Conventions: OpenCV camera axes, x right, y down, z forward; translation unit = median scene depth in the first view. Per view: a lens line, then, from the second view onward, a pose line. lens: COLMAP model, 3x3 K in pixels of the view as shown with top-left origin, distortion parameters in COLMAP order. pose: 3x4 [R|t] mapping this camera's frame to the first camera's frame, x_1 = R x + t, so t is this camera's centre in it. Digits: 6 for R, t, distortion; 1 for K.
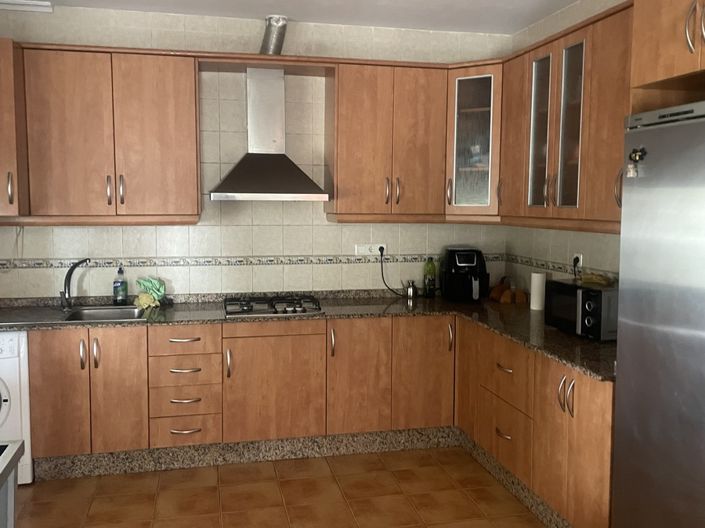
lens RADIAL K [[659.6, 0, 352.8], [0, 659.6, 262.8], [0, 0, 1]] dist [0.047843, 0.000000]
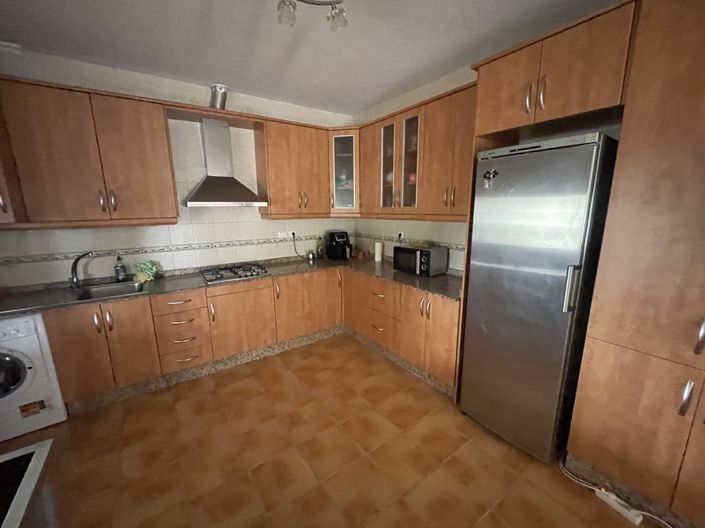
lens RADIAL K [[283.1, 0, 351.6], [0, 283.1, 265.5], [0, 0, 1]] dist [-0.004625, 0.002104]
pose [[0.925738, -0.090929, 0.367072, -0.117655], [0.051419, 0.991913, 0.116036, -0.019044], [-0.374655, -0.088545, 0.922927, 0.262407]]
